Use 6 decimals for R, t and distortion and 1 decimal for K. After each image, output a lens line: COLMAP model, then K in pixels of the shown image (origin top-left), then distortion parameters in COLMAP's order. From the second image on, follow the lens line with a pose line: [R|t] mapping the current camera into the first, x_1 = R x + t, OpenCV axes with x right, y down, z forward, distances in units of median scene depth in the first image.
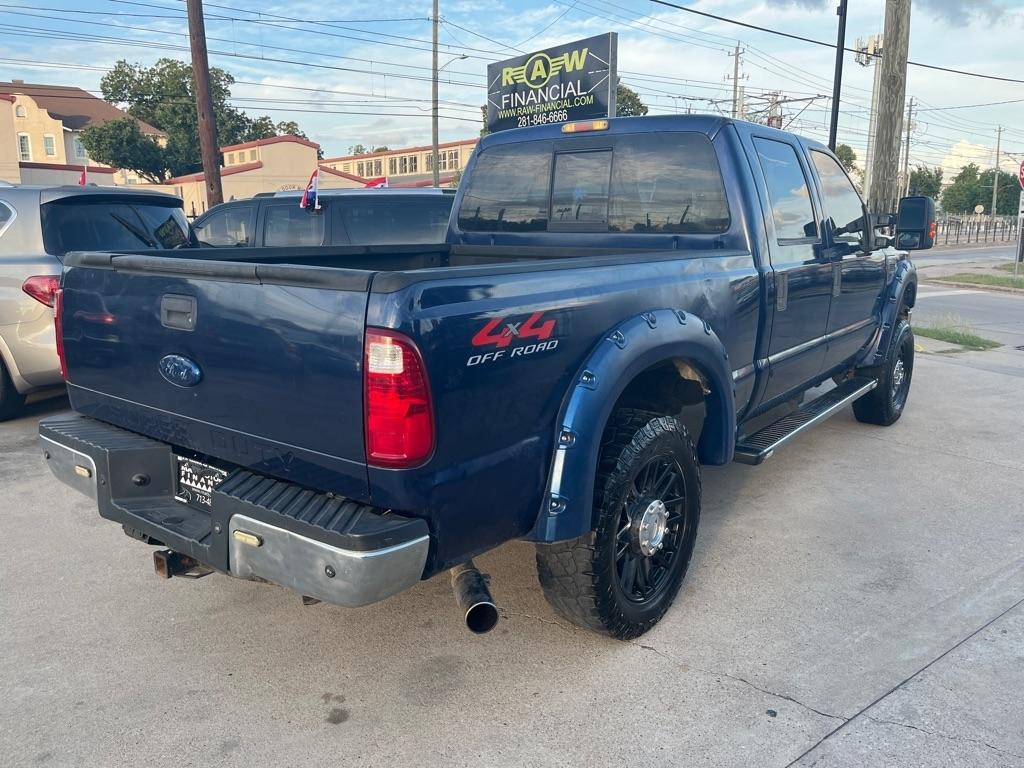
lens RADIAL K [[785.7, 0, 521.5], [0, 785.7, 382.3], [0, 0, 1]] dist [0.070470, -0.108134]
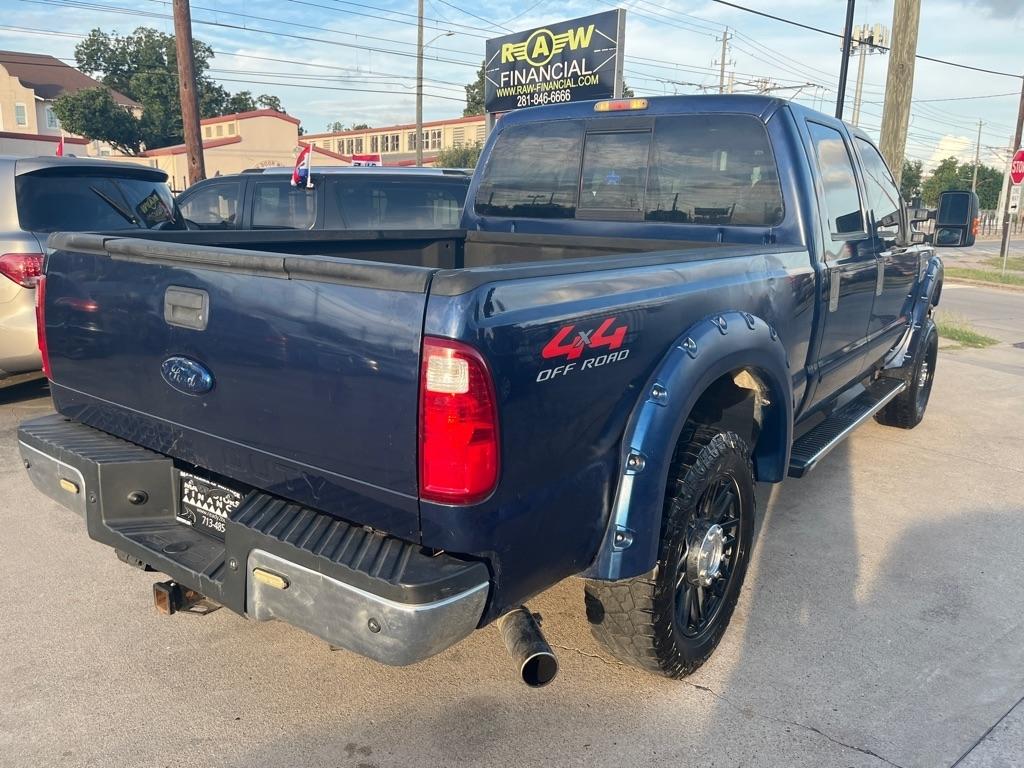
lens RADIAL K [[785.7, 0, 519.6], [0, 785.7, 384.1], [0, 0, 1]] dist [0.070470, -0.108134]
pose [[0.999471, 0.017617, 0.027338, -0.073060], [-0.018244, 0.999572, 0.022879, -0.024965], [-0.026924, -0.023365, 0.999364, 0.102291]]
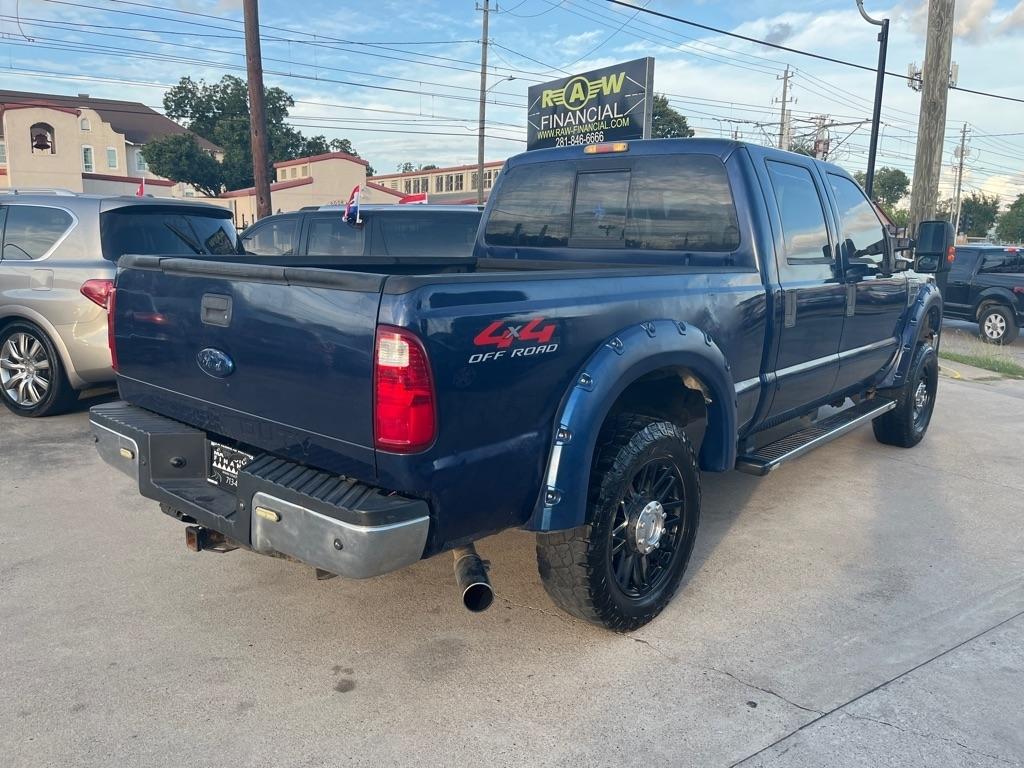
lens RADIAL K [[785.7, 0, 518.4], [0, 785.7, 381.5], [0, 0, 1]] dist [0.070470, -0.108134]
pose [[0.998061, 0.029931, -0.054579, 0.039999], [-0.031224, 0.999248, -0.022998, 0.018370], [0.053849, 0.024657, 0.998245, -0.060941]]
